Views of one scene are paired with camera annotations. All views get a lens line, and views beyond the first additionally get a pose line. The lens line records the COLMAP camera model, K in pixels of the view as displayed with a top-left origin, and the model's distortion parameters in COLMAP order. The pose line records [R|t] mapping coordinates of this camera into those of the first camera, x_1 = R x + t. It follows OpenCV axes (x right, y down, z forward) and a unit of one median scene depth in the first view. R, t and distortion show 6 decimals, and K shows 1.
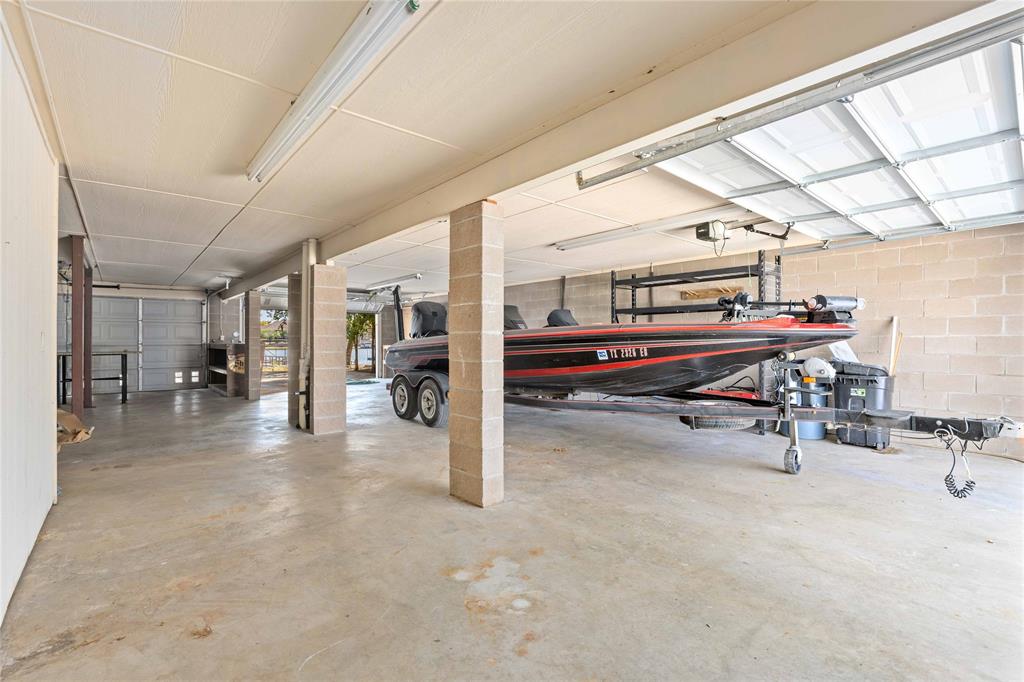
lens RADIAL K [[453.9, 0, 514.6], [0, 453.9, 340.3], [0, 0, 1]] dist [0.000326, -0.000026]
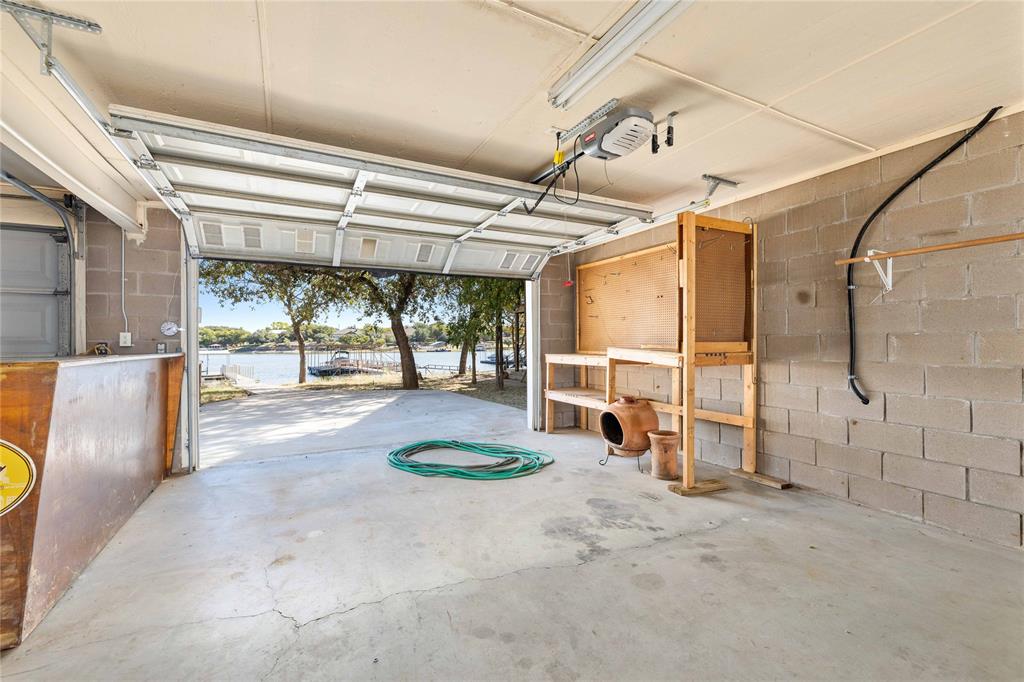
lens RADIAL K [[438.0, 0, 512.7], [0, 438.0, 343.8], [0, 0, 1]] dist [0.002768, 0.000053]
pose [[0.971944, -0.006565, -0.235121, -0.224337], [0.007182, 0.999973, 0.001770, 0.000529], [0.235103, -0.003409, 0.971964, 0.599164]]
